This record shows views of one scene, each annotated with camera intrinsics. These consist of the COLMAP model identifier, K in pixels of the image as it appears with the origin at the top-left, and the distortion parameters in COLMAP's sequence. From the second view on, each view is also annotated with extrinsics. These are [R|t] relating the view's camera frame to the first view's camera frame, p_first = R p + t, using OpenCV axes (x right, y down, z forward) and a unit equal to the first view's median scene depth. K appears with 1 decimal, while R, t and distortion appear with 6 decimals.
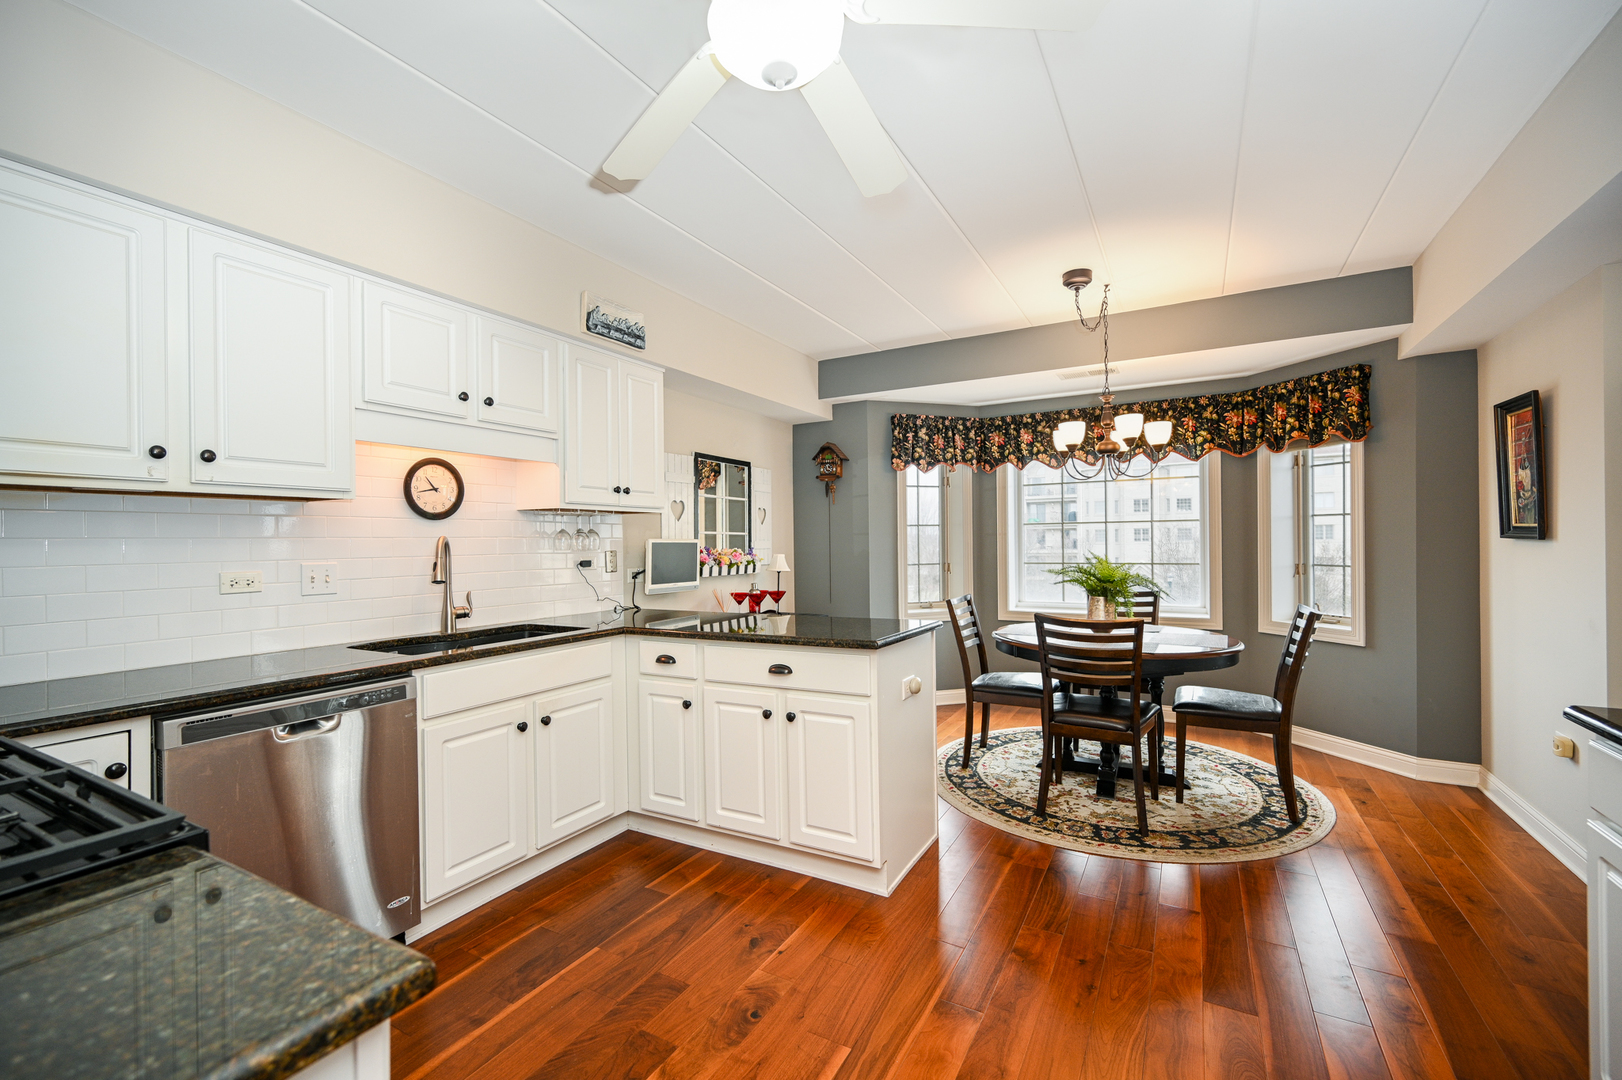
lens RADIAL K [[677.7, 0, 806.8], [0, 677.7, 545.1], [0, 0, 1]] dist [0.001911, 0.000358]
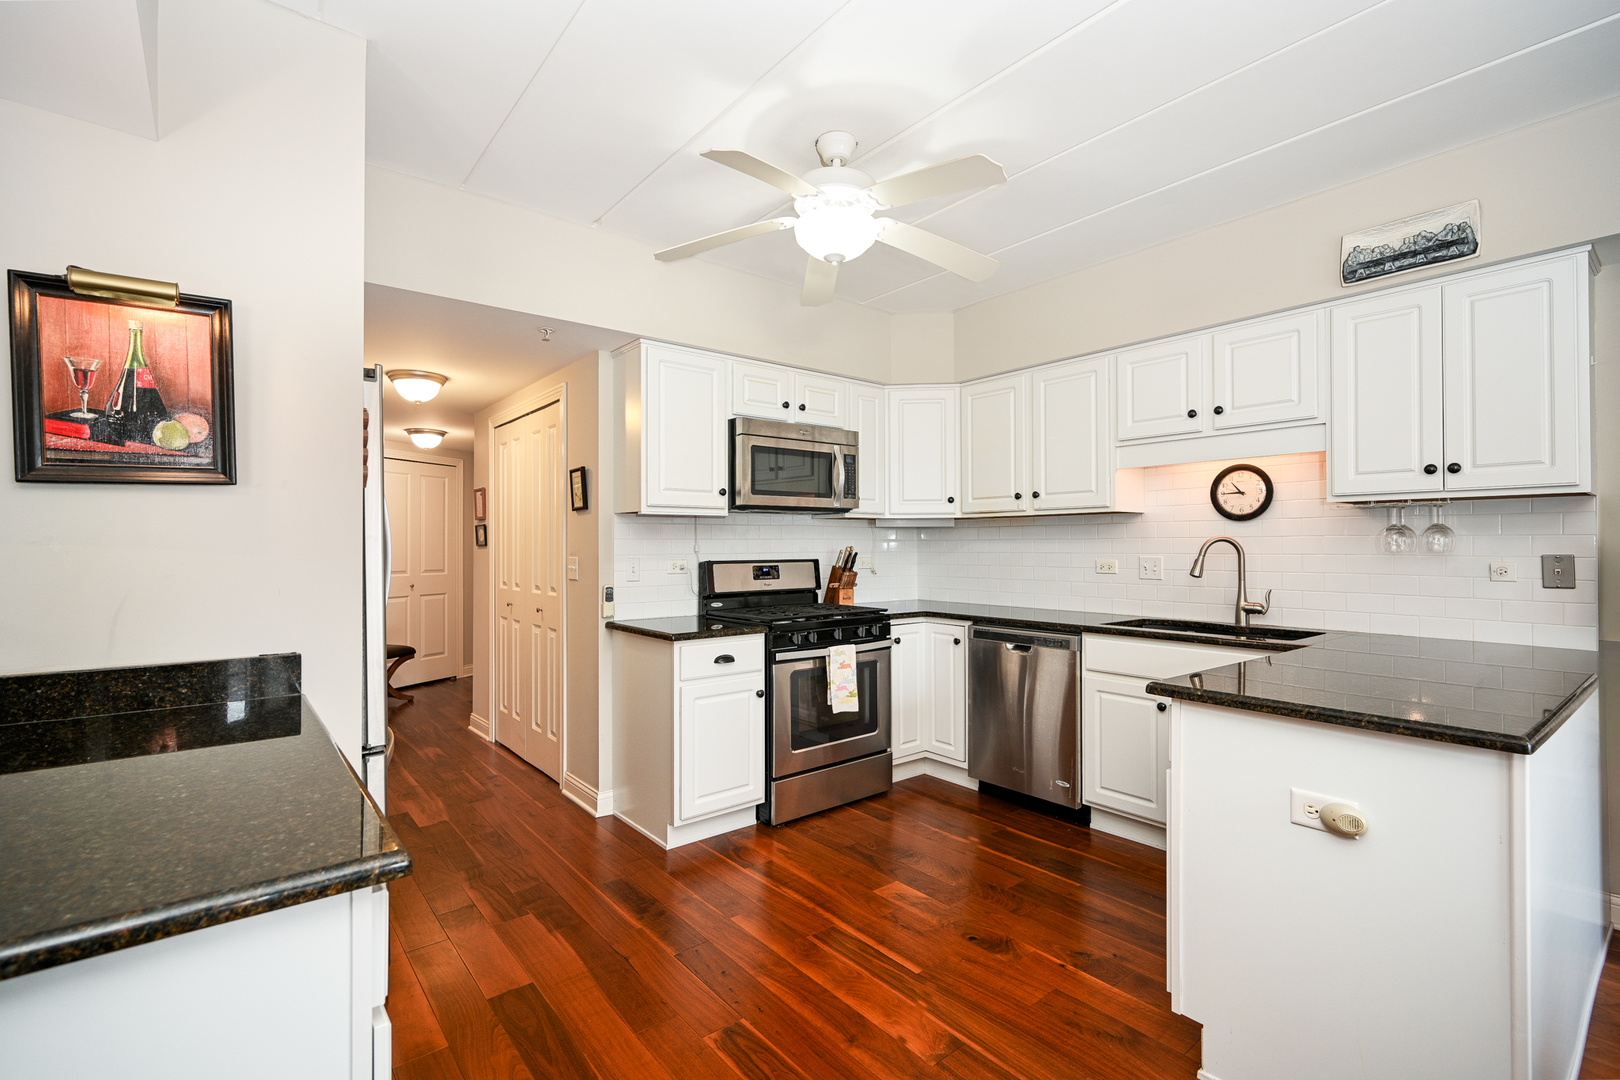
lens RADIAL K [[725.9, 0, 811.7], [0, 725.9, 540.9], [0, 0, 1]] dist [-0.002752, 0.000013]
pose [[-0.363699, 0.005309, -0.931502, 0.797896], [0.001663, 0.999986, 0.005050, -0.012019], [0.931515, 0.000287, -0.363702, 0.785486]]
